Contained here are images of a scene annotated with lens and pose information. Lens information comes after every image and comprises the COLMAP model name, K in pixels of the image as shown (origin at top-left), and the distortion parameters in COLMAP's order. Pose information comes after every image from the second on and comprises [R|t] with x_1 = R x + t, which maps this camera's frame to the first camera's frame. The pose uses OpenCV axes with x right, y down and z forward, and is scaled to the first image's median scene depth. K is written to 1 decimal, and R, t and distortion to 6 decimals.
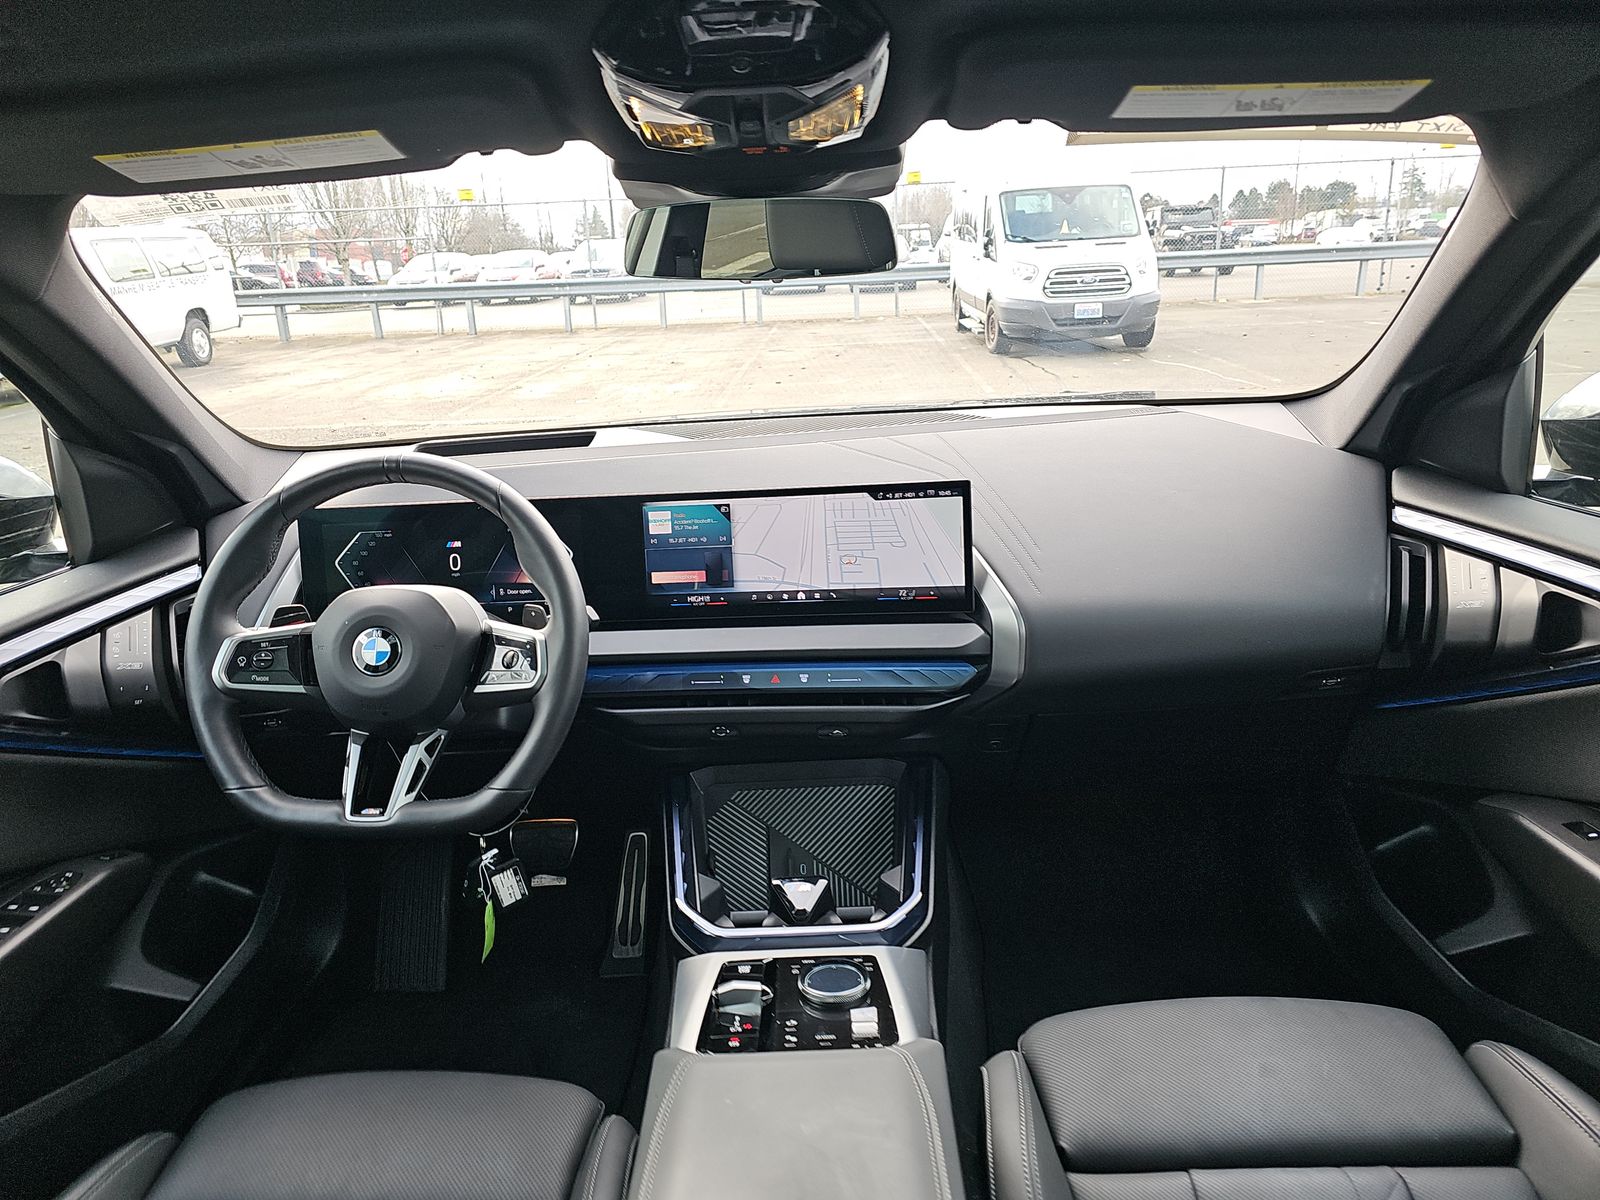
lens RADIAL K [[1024.5, 0, 792.8], [0, 1024.5, 598.3], [0, 0, 1]] dist [0.058451, -0.035497]
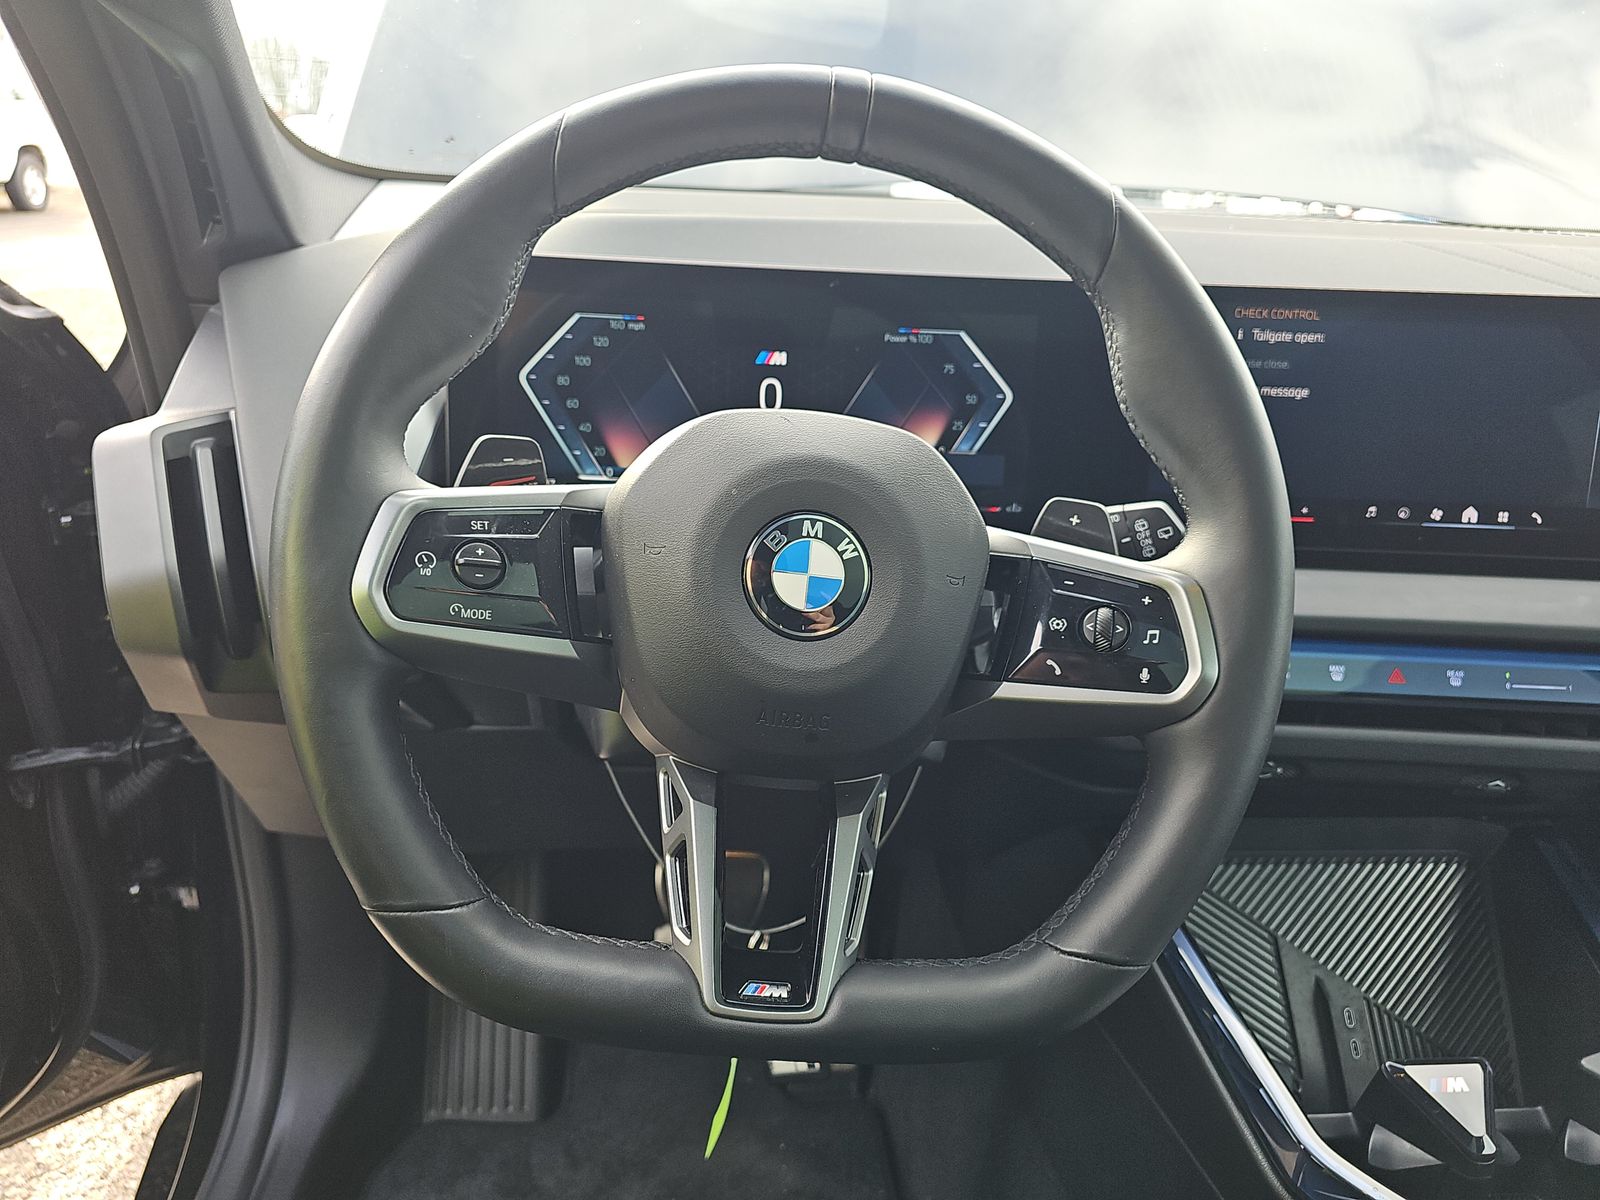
lens RADIAL K [[1024.5, 0, 792.8], [0, 1024.5, 598.3], [0, 0, 1]] dist [0.058451, -0.035497]
pose [[0.990559, 0.063189, 0.121654, -0.379998], [-0.070640, 0.995818, 0.057943, 0.031646], [-0.117484, -0.065990, 0.990880, 0.527282]]
